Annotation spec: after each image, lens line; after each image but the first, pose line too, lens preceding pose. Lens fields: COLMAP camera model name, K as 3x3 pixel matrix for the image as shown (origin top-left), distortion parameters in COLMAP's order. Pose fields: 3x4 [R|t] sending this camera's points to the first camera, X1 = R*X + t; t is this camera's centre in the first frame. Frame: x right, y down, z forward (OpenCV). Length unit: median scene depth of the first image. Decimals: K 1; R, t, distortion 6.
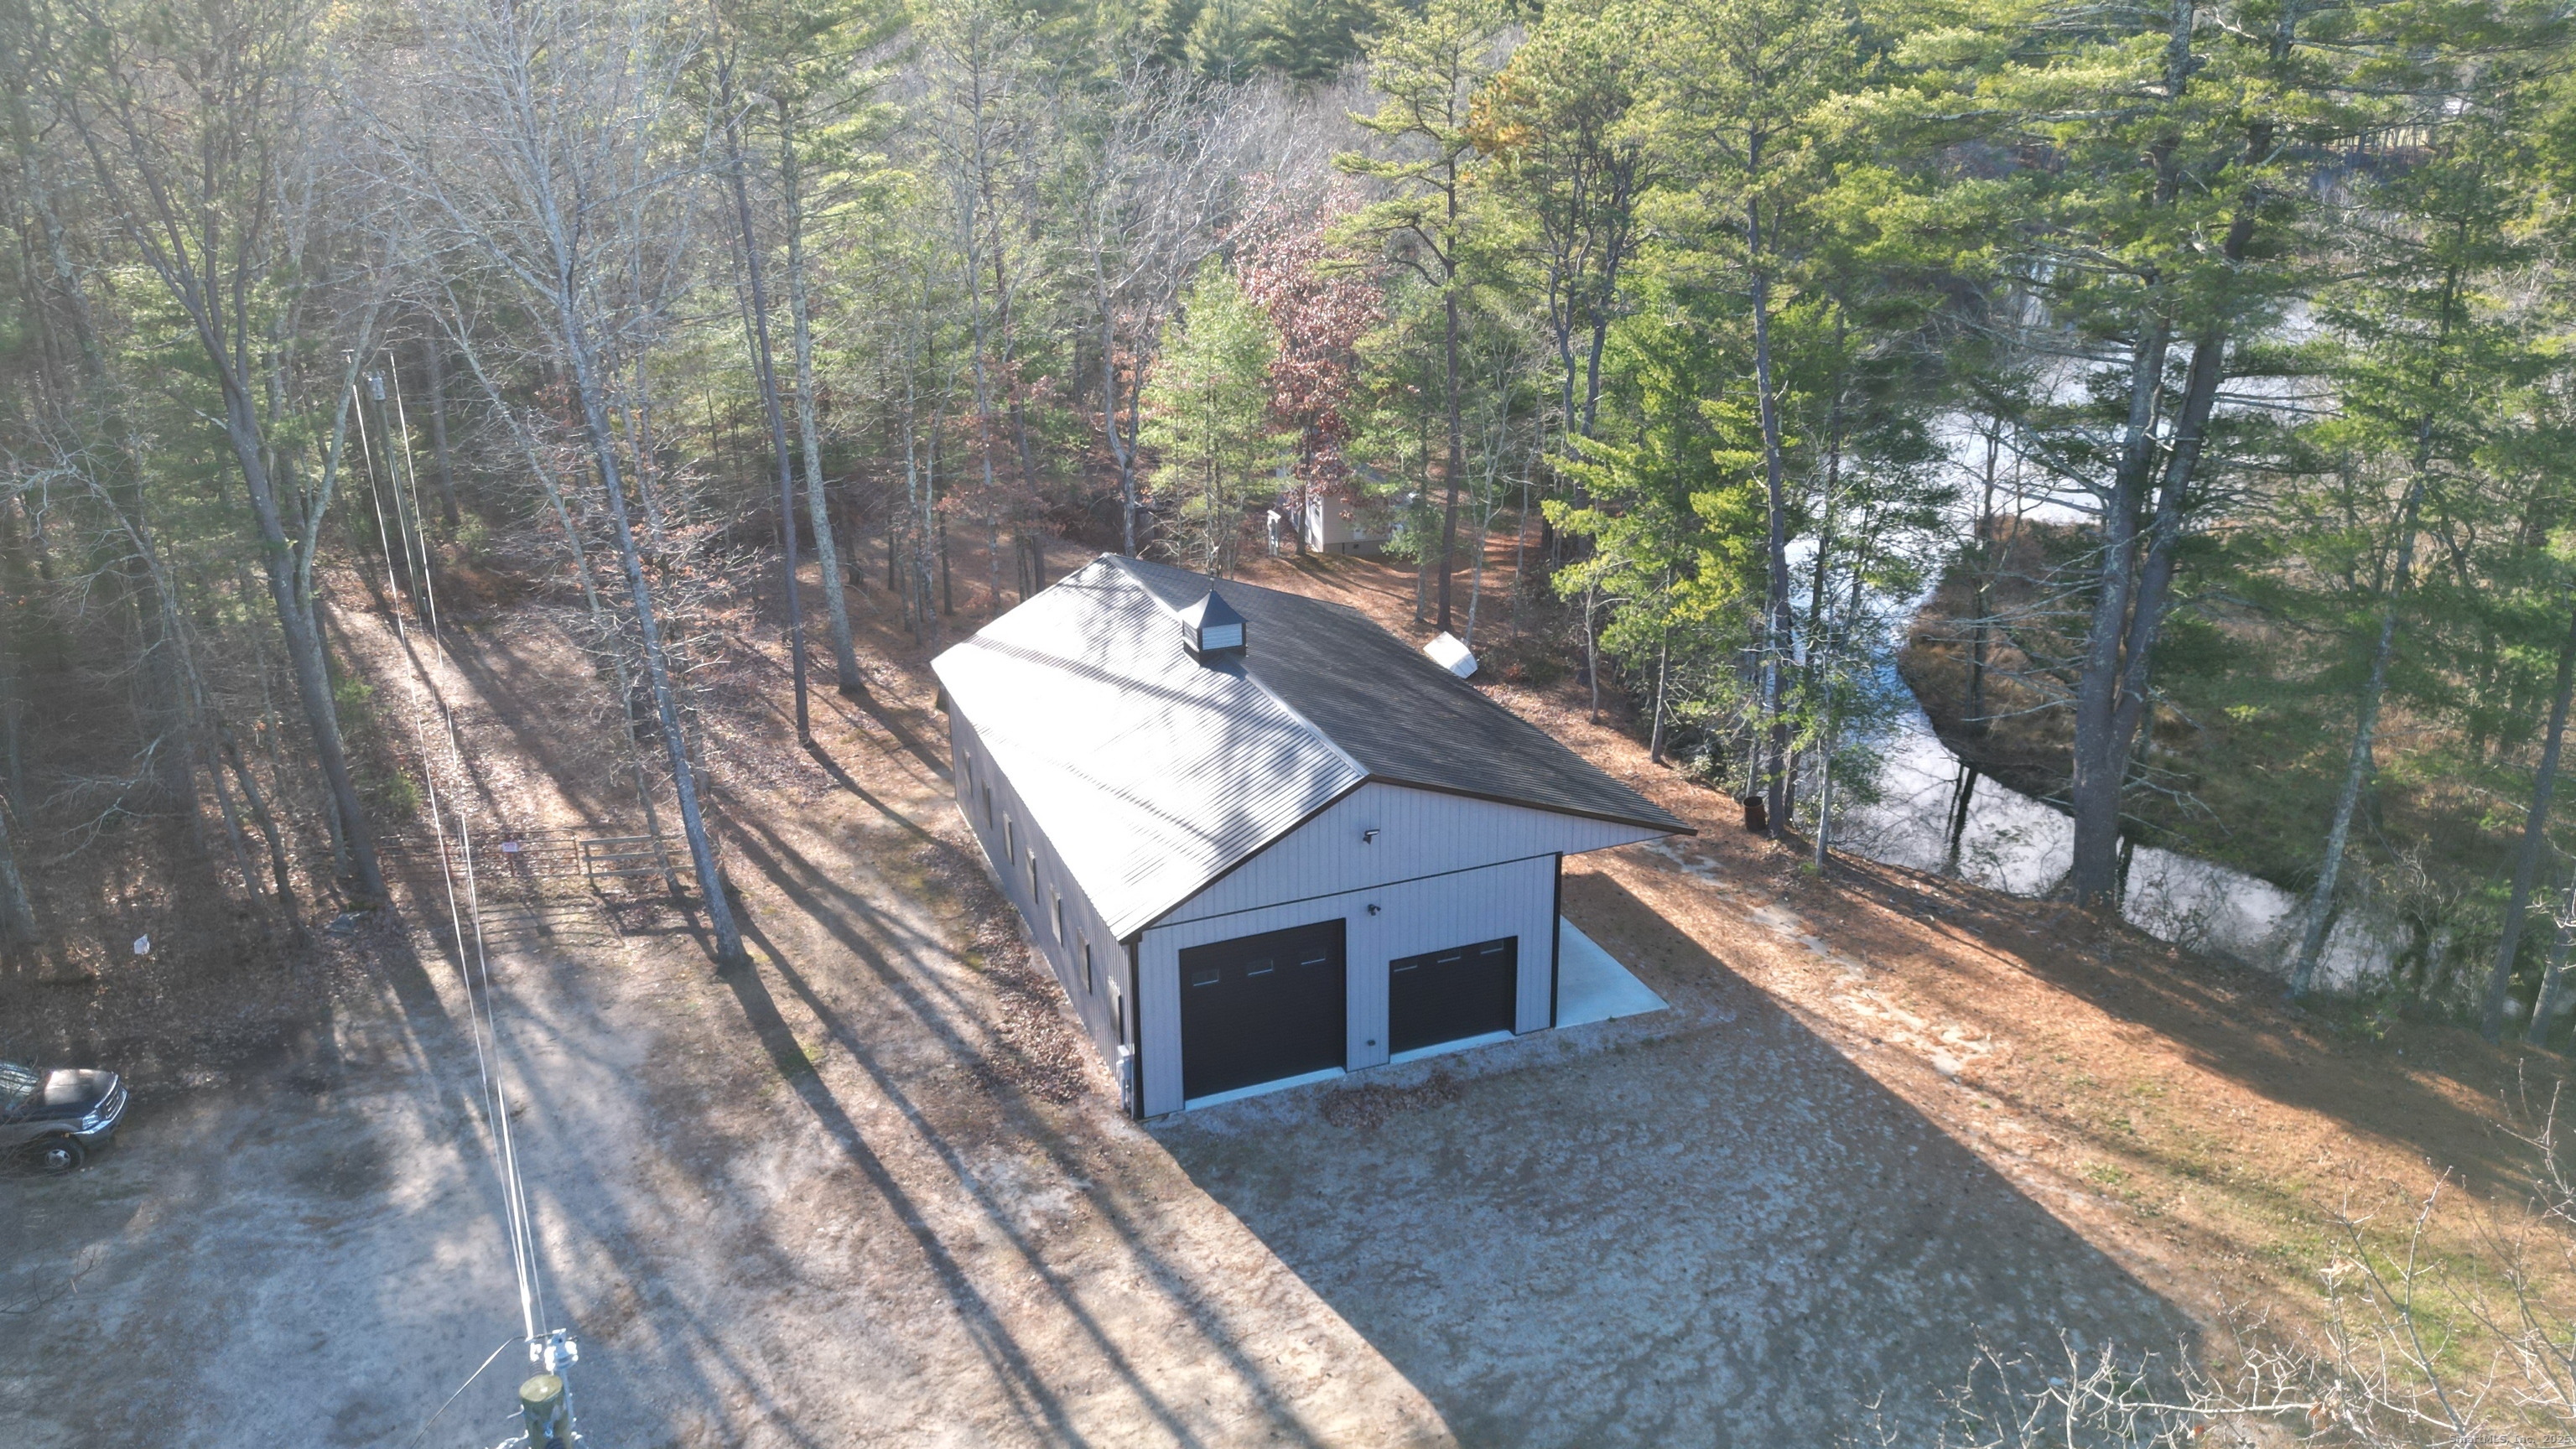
lens RADIAL K [[1781.4, 0, 1270.3], [0, 1781.4, 714.7], [0, 0, 1]] dist [0.053018, -0.035225]
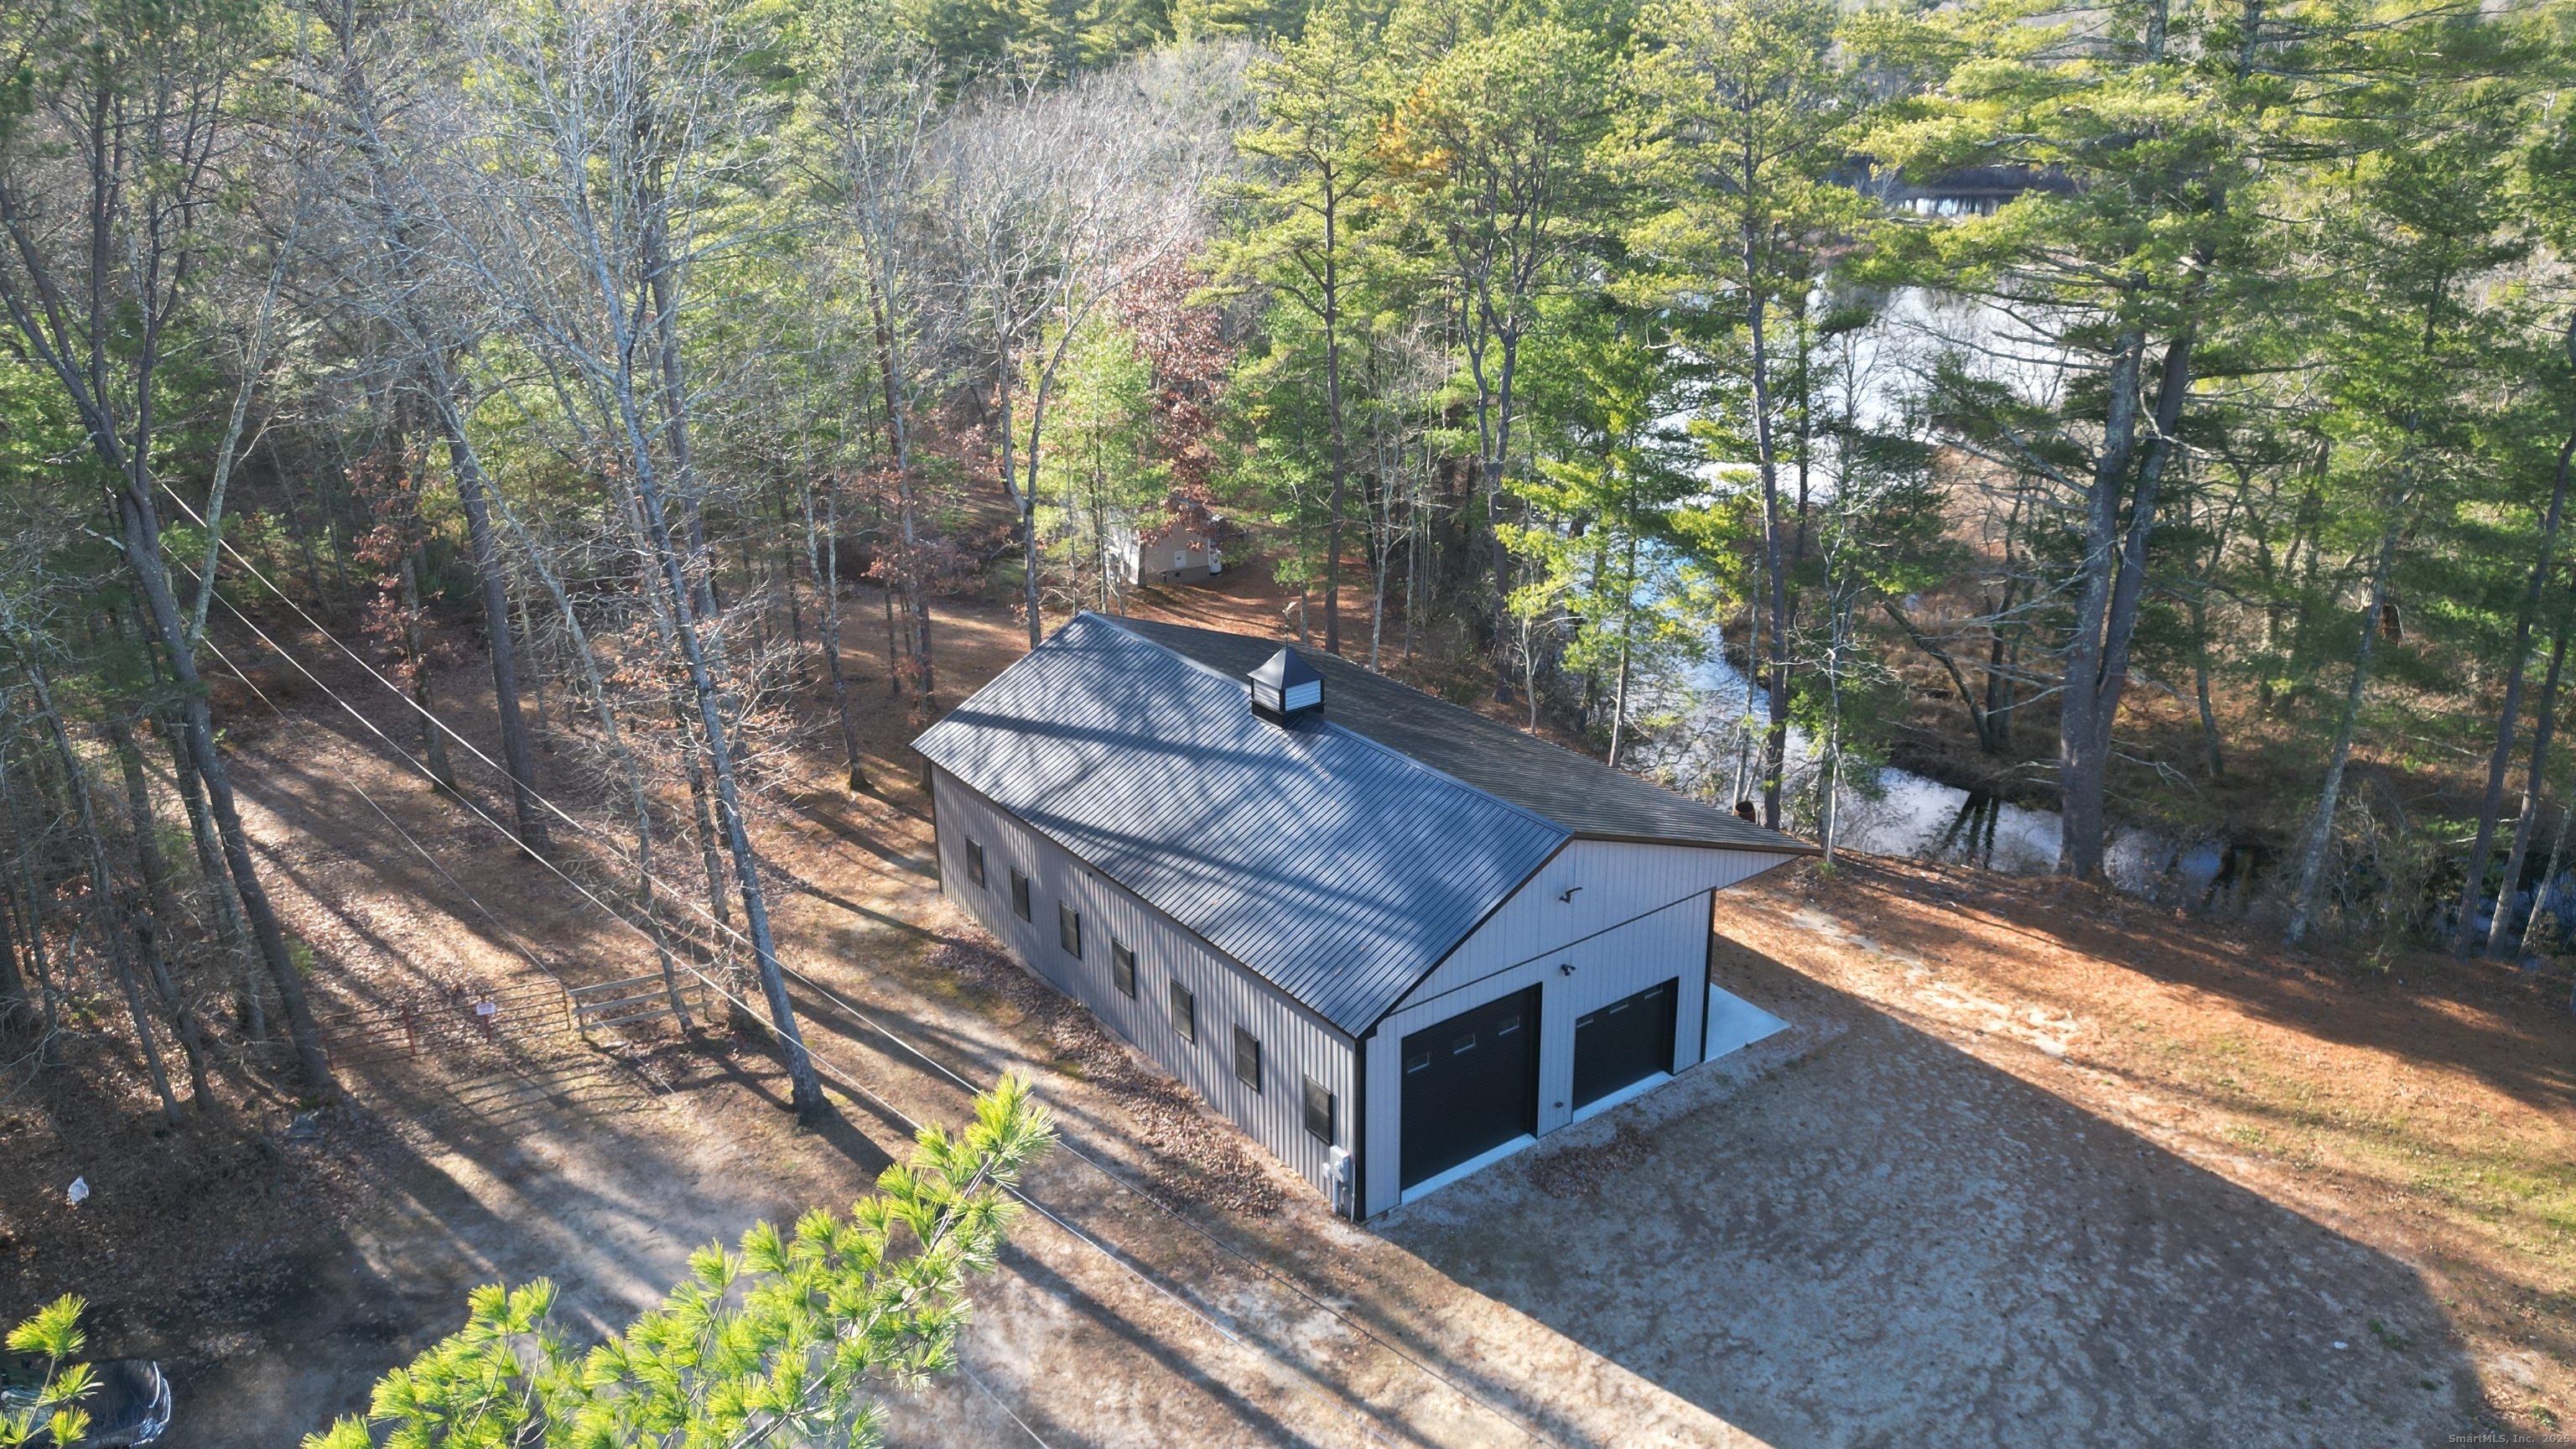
lens RADIAL K [[1781.4, 0, 1266.1], [0, 1781.4, 726.4], [0, 0, 1]] dist [0.053018, -0.035225]
pose [[0.967905, -0.089696, 0.234765, -0.280737], [0.088439, 0.995955, 0.015899, -0.046112], [-0.235242, 0.005374, 0.971922, 0.083275]]
